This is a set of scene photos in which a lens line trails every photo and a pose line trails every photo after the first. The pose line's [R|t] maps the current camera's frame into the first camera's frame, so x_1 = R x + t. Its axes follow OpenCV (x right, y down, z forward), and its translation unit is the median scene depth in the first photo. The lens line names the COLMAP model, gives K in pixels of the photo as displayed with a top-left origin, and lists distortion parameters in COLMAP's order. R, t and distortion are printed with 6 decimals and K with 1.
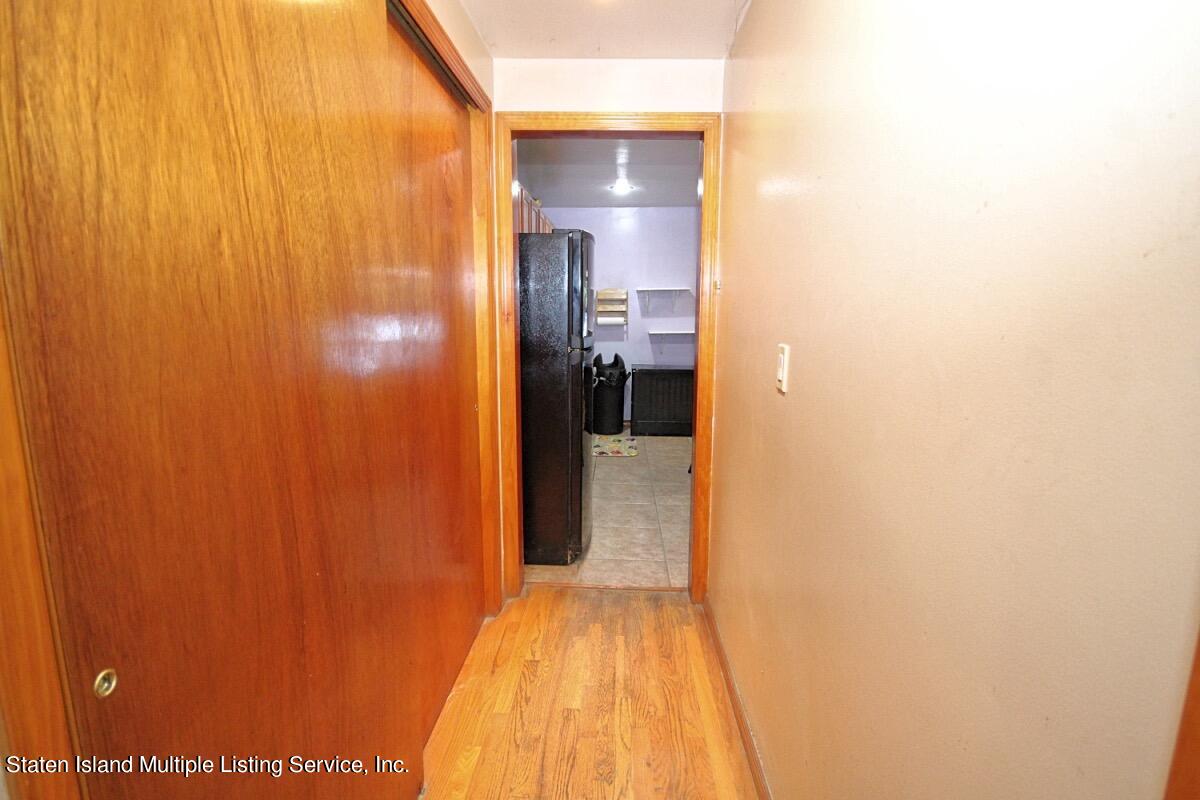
lens RADIAL K [[576.3, 0, 600.0], [0, 576.3, 400.0], [0, 0, 1]] dist [0.004914, -0.007430]
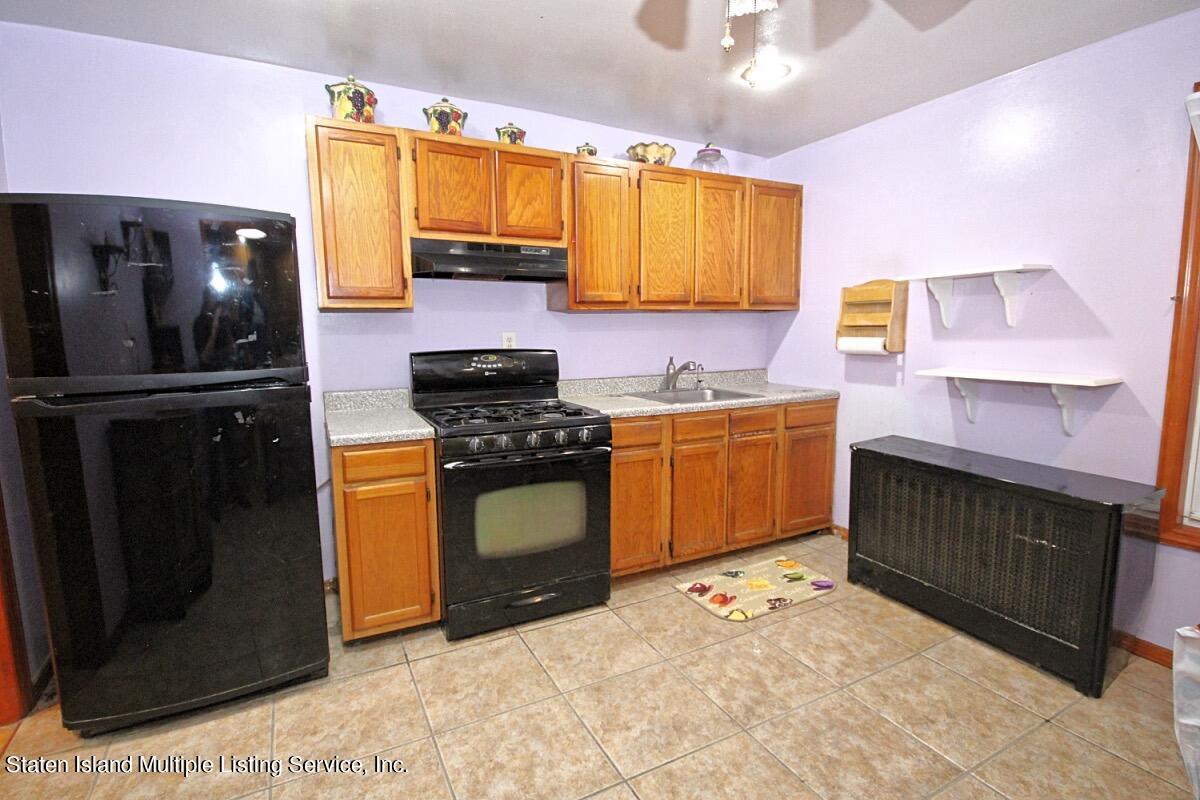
lens RADIAL K [[556.8, 0, 600.0], [0, 556.8, 400.0], [0, 0, 1]] dist [0.018513, -0.014718]
pose [[0.482419, 0.109624, -0.869054, 0.339241], [-0.134090, 0.989686, 0.050406, -0.082954], [0.865617, 0.092214, 0.492143, 0.569410]]
